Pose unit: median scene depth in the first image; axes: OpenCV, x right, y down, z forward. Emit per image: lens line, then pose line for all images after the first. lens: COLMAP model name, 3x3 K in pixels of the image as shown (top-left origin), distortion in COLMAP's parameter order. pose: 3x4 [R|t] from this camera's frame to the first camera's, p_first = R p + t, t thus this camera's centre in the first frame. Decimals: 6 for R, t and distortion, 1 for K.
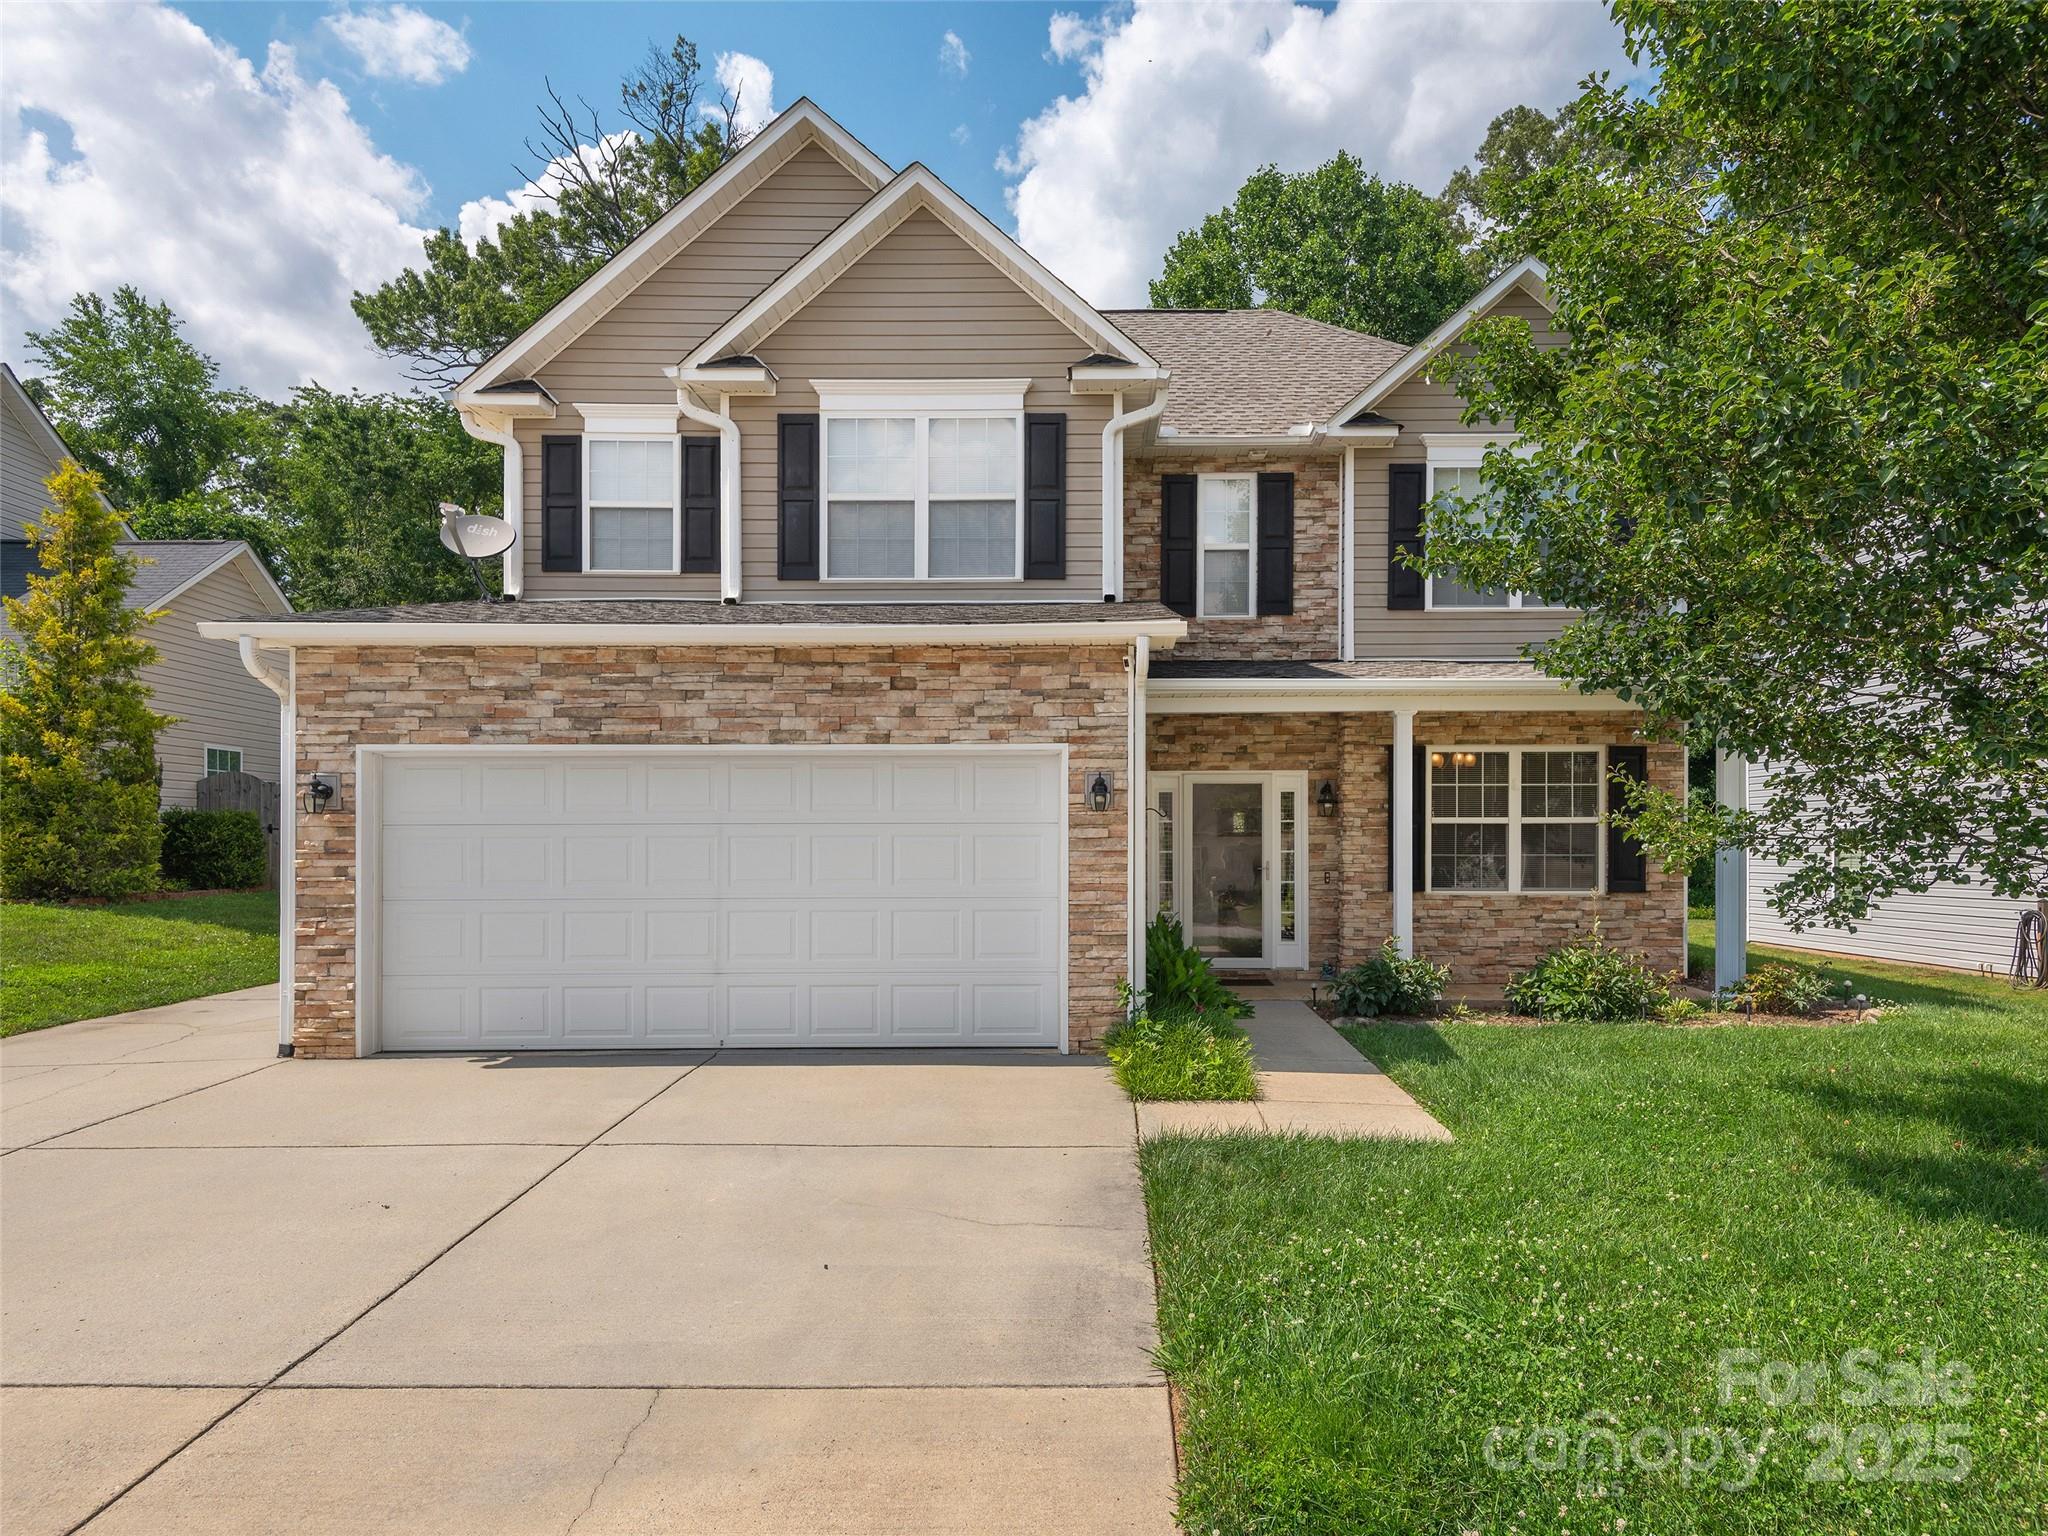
lens RADIAL K [[1204.8, 0, 1022.0], [0, 1204.8, 780.9], [0, 0, 1]] dist [0.012877, 0.001438]
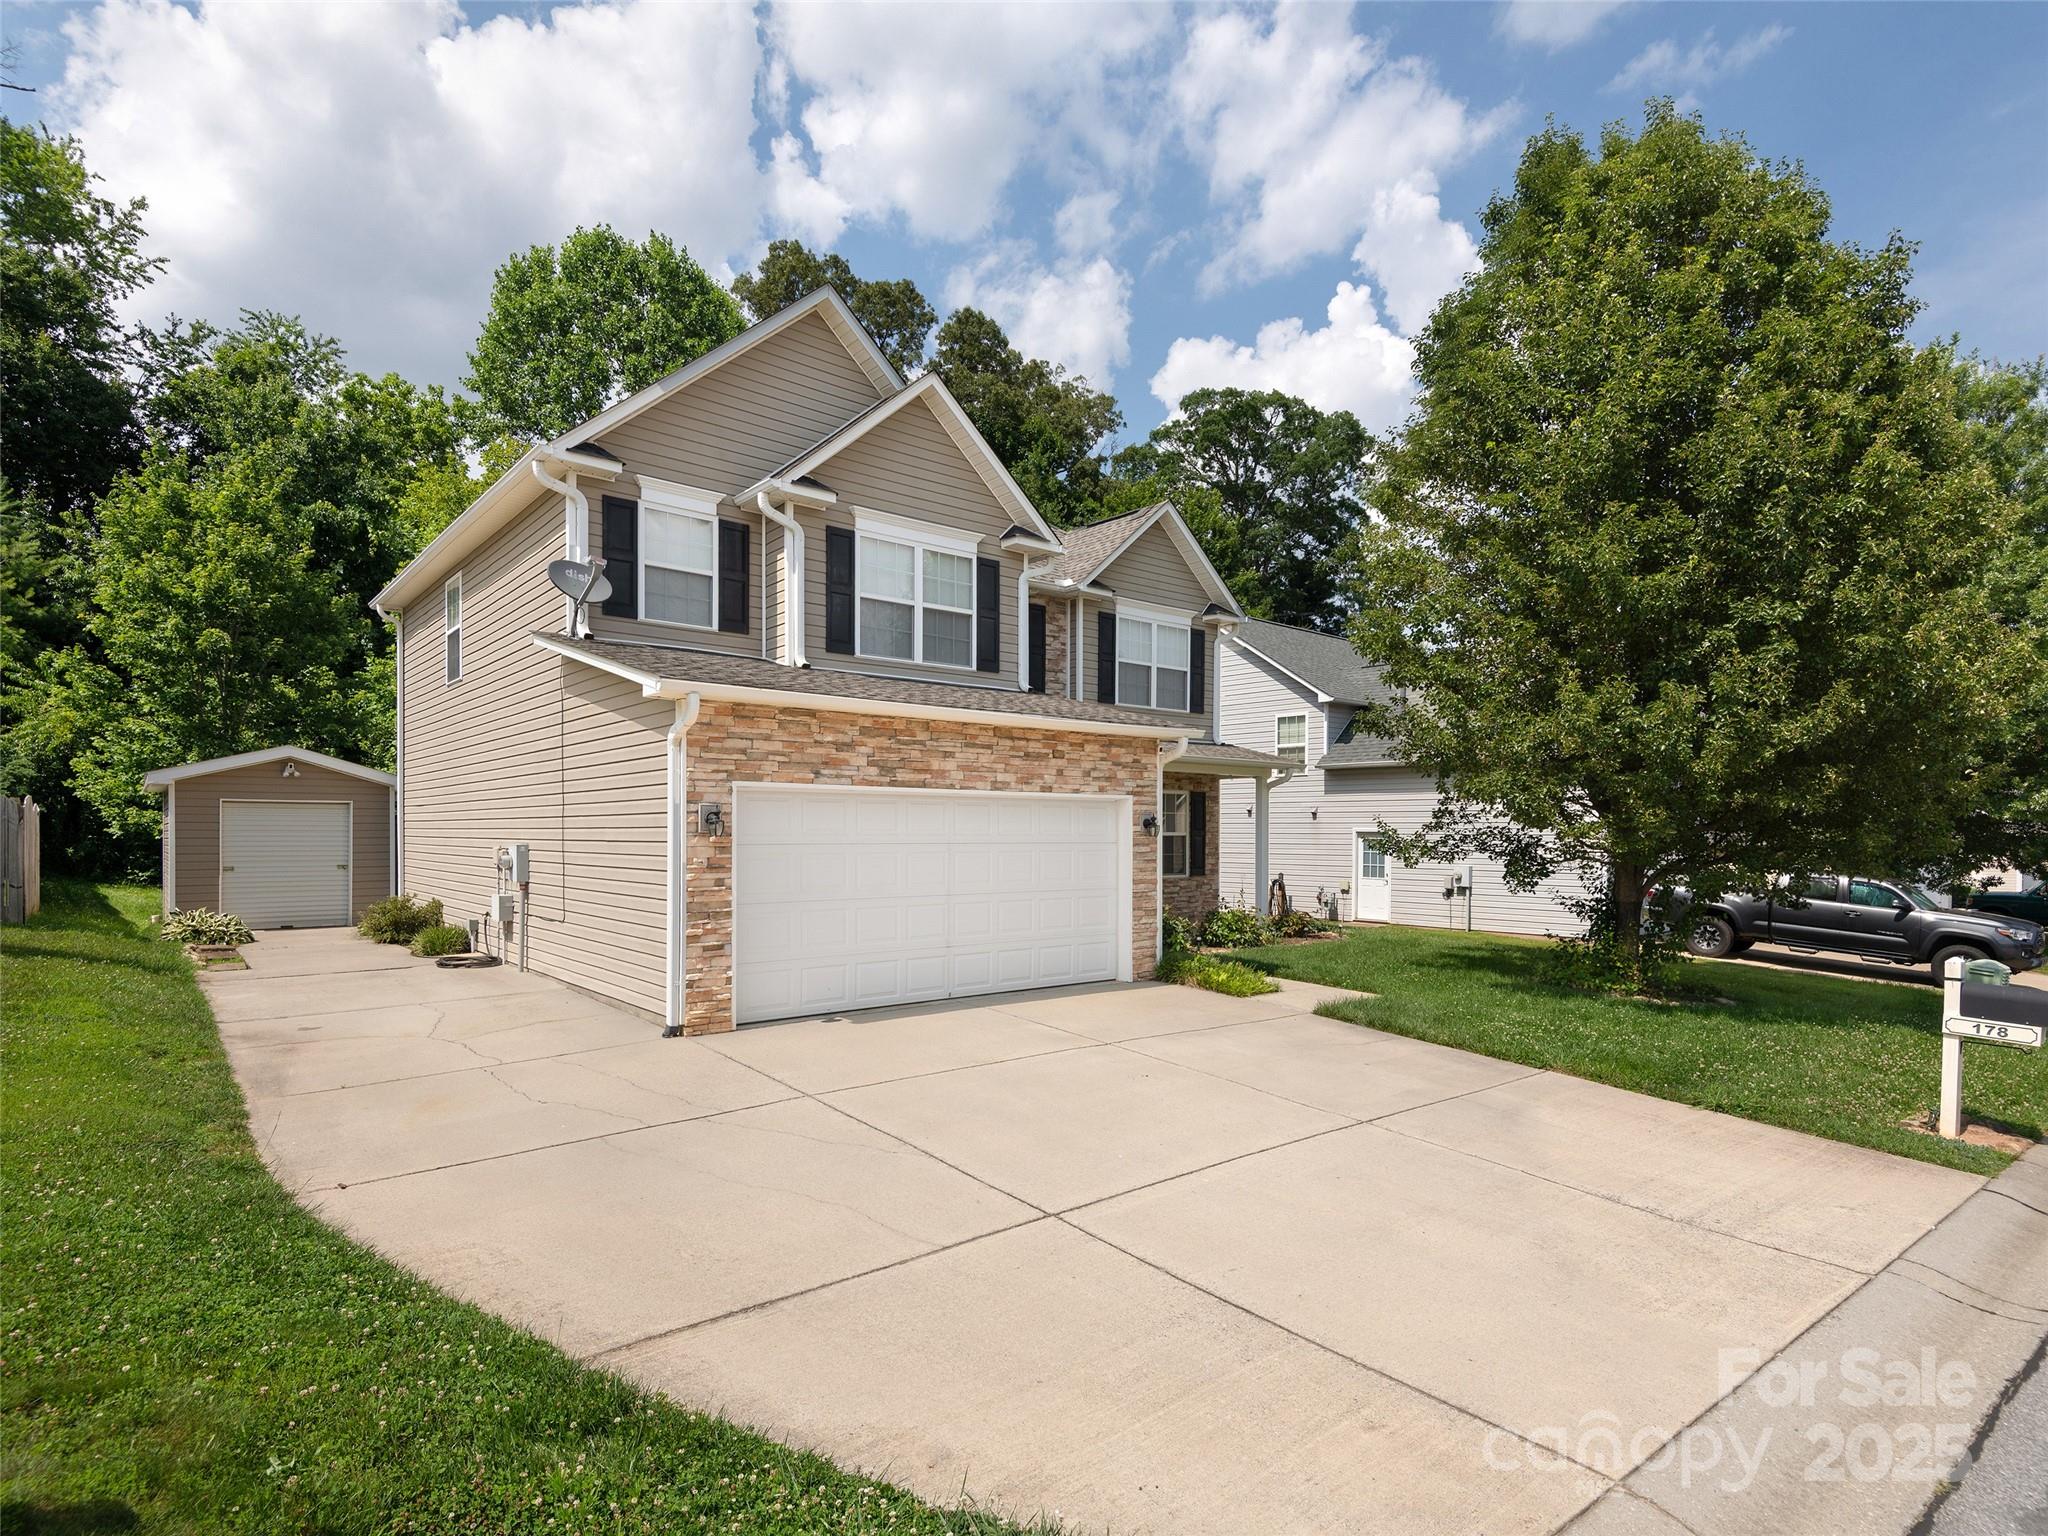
lens RADIAL K [[1059.1, 0, 1023.4], [0, 1059.1, 761.6], [0, 0, 1]] dist [0.021353, -0.002877]
pose [[0.777374, 0.047907, 0.627212, -1.003006], [-0.040208, 0.998841, -0.026459, -0.033029], [-0.627753, -0.004650, 0.778399, -0.047939]]
